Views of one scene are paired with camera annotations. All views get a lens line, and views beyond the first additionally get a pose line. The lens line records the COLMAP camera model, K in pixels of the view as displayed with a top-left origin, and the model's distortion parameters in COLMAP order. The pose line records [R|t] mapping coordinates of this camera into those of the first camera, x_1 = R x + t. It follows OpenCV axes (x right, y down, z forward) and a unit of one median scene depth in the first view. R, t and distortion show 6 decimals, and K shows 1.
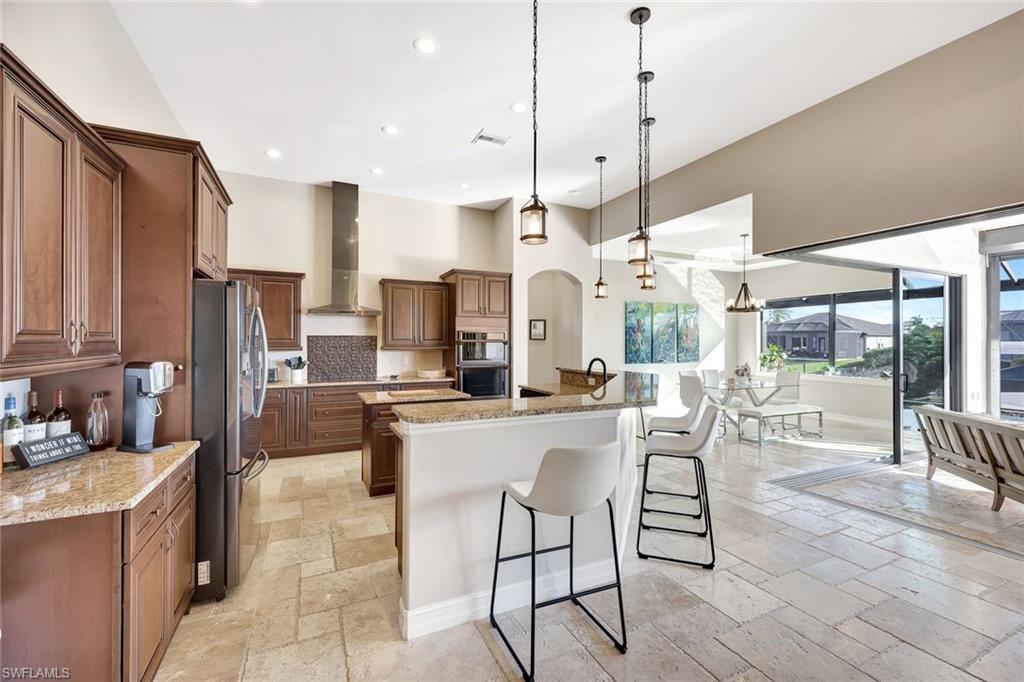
lens RADIAL K [[420.9, 0, 512.1], [0, 420.9, 341.8], [0, 0, 1]] dist [0.004281, 0.000798]
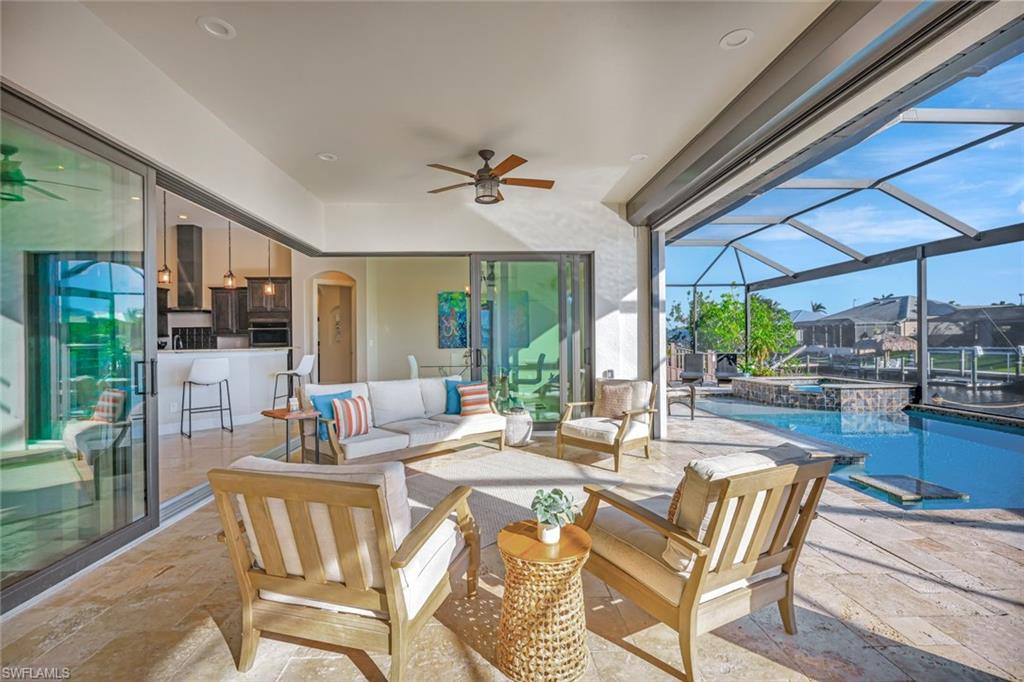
lens RADIAL K [[464.1, 0, 506.2], [0, 464.1, 345.1], [0, 0, 1]] dist [0.002968, 0.000894]
pose [[0.918710, -0.011597, -0.394763, 1.283177], [0.014850, 0.999876, 0.005187, 0.056357], [0.394654, -0.010627, 0.918769, -0.078758]]
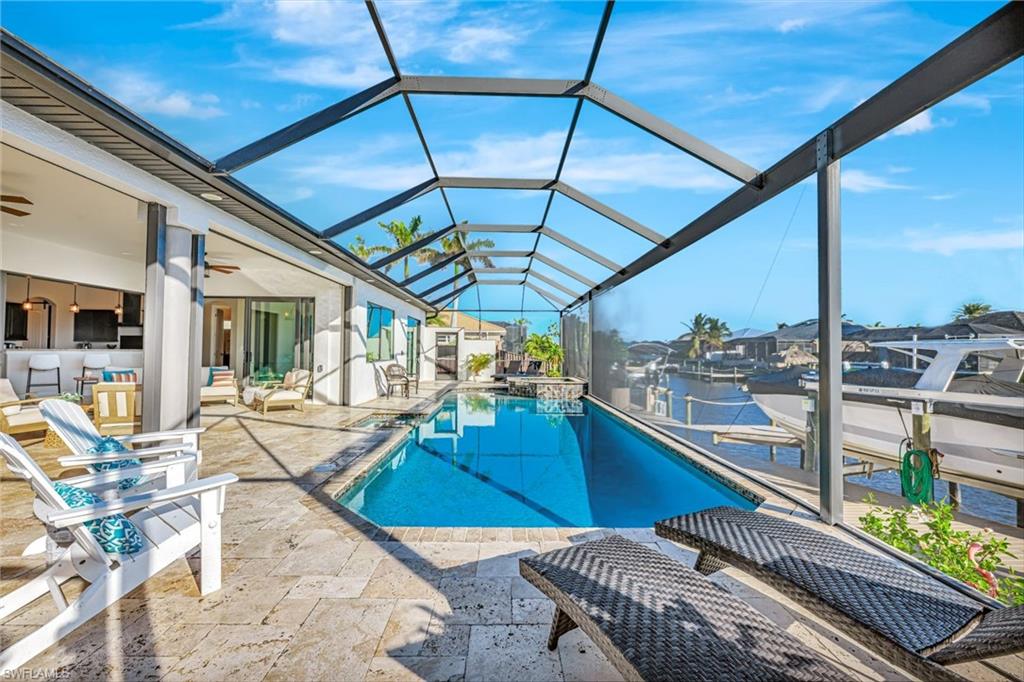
lens RADIAL K [[420.9, 0, 508.0], [0, 420.9, 344.8], [0, 0, 1]] dist [0.004281, 0.000798]
pose [[0.903135, -0.004343, -0.429335, 2.430531], [-0.003571, 0.999838, -0.017626, 0.067949], [0.429342, 0.017452, 0.902974, -0.195015]]
